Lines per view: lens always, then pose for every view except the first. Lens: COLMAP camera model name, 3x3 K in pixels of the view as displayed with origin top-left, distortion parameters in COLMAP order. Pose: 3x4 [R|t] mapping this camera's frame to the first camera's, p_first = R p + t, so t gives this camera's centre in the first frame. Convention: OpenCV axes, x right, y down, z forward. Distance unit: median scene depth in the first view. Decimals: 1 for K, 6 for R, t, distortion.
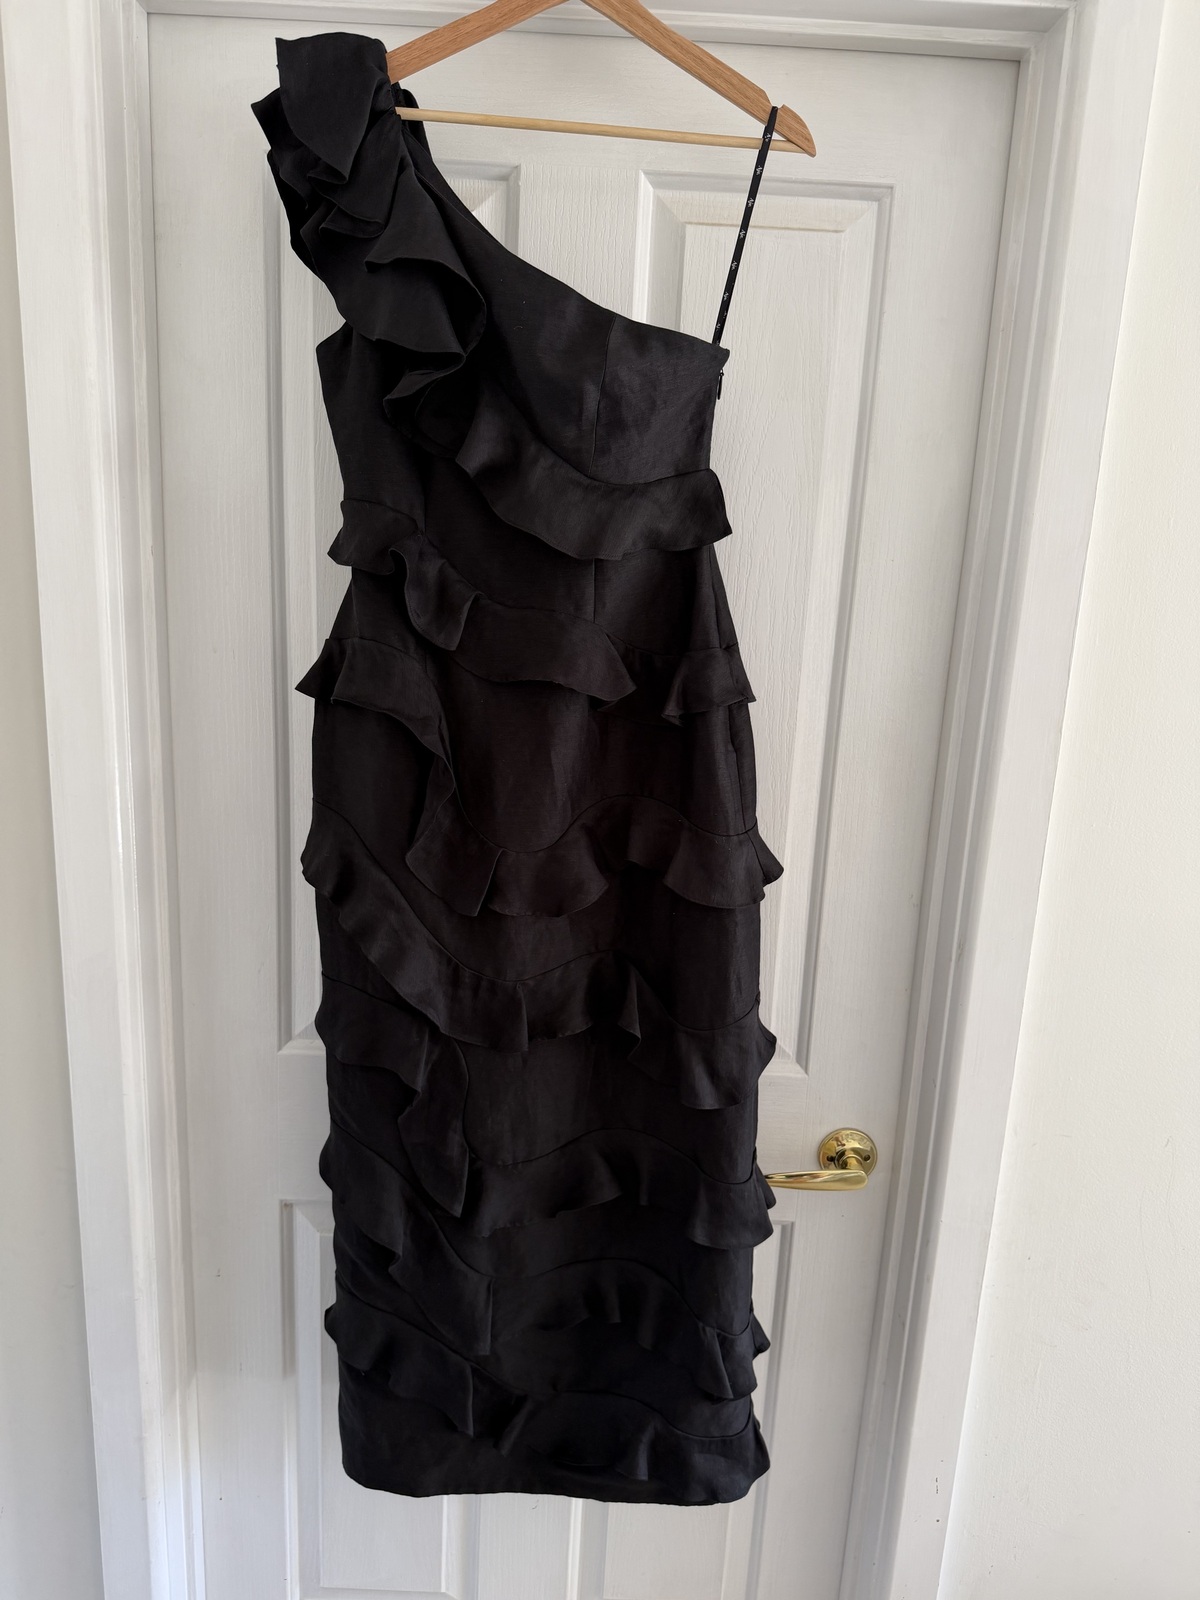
lens RADIAL K [[1128.8, 0, 606.6], [0, 1128.8, 810.1], [0, 0, 1]] dist [0.128701, -0.214581]
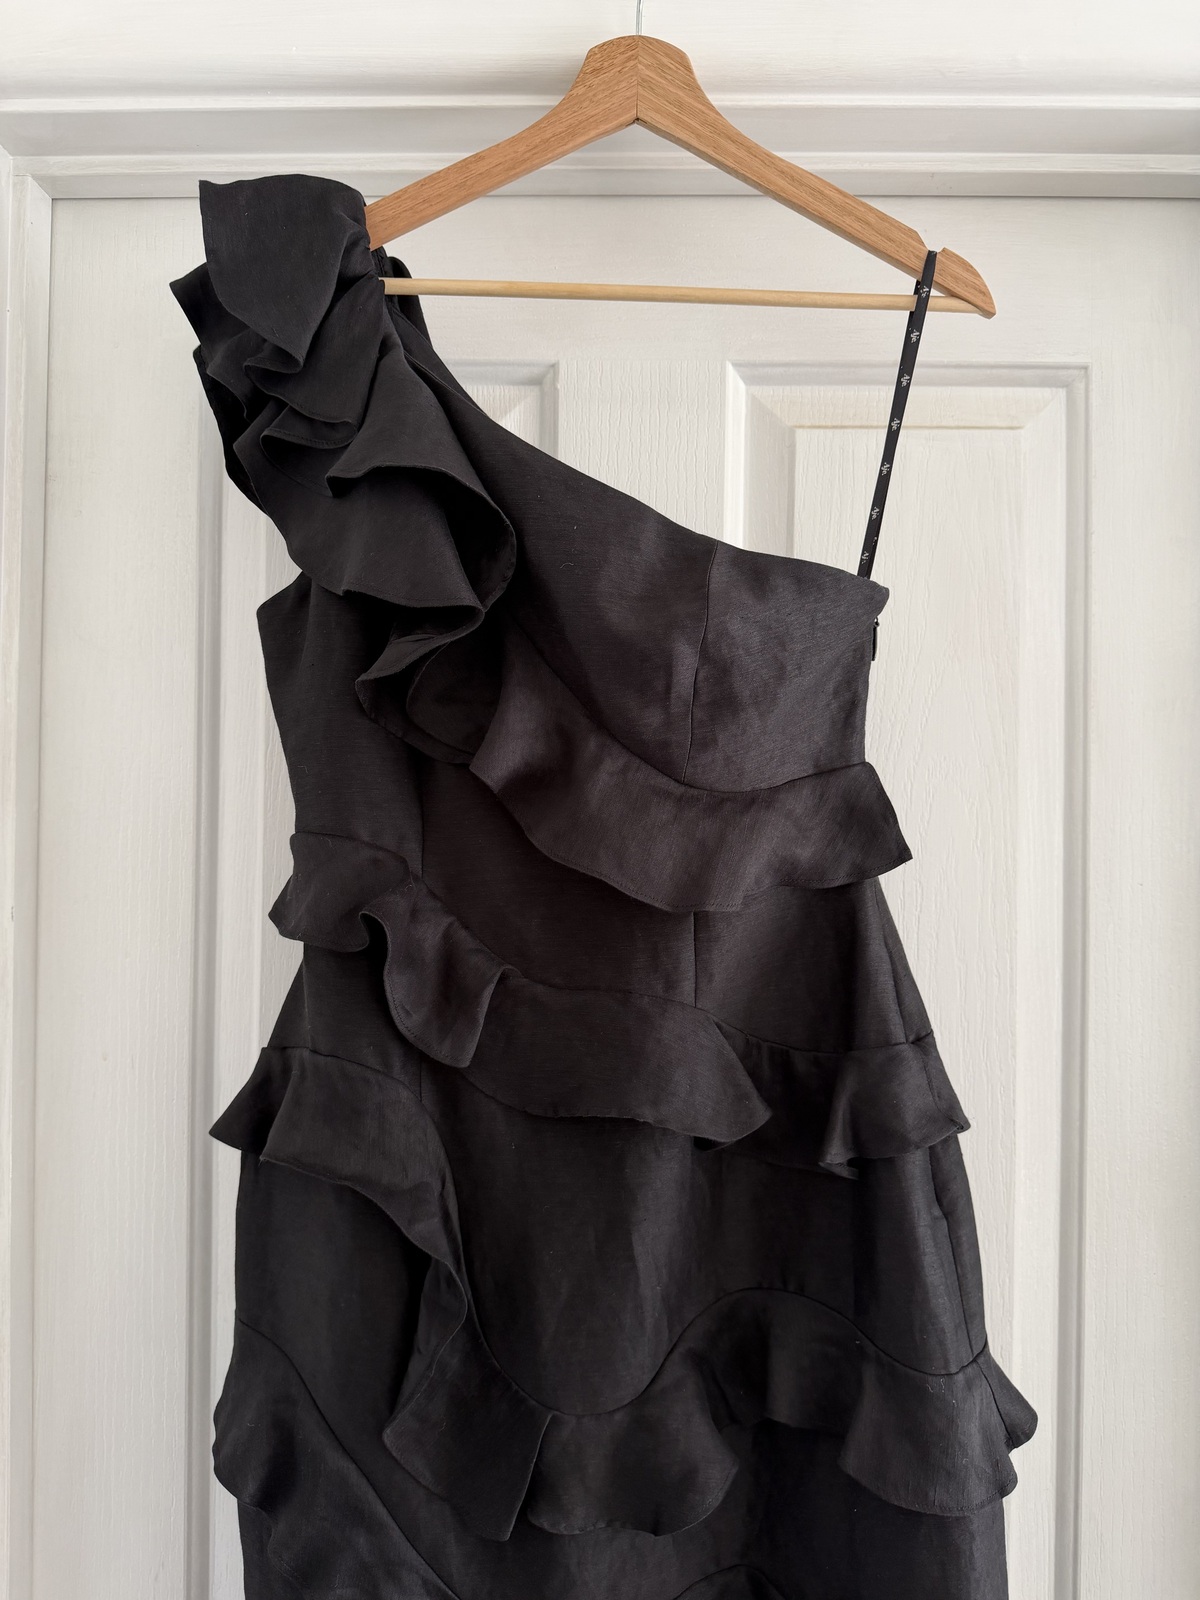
lens RADIAL K [[1128.8, 0, 606.6], [0, 1128.8, 810.1], [0, 0, 1]] dist [0.128701, -0.214581]
pose [[0.999163, -0.037952, -0.015270, -0.046516], [0.033554, 0.973832, -0.224779, -0.135498], [0.023402, 0.224078, 0.974290, 0.385547]]
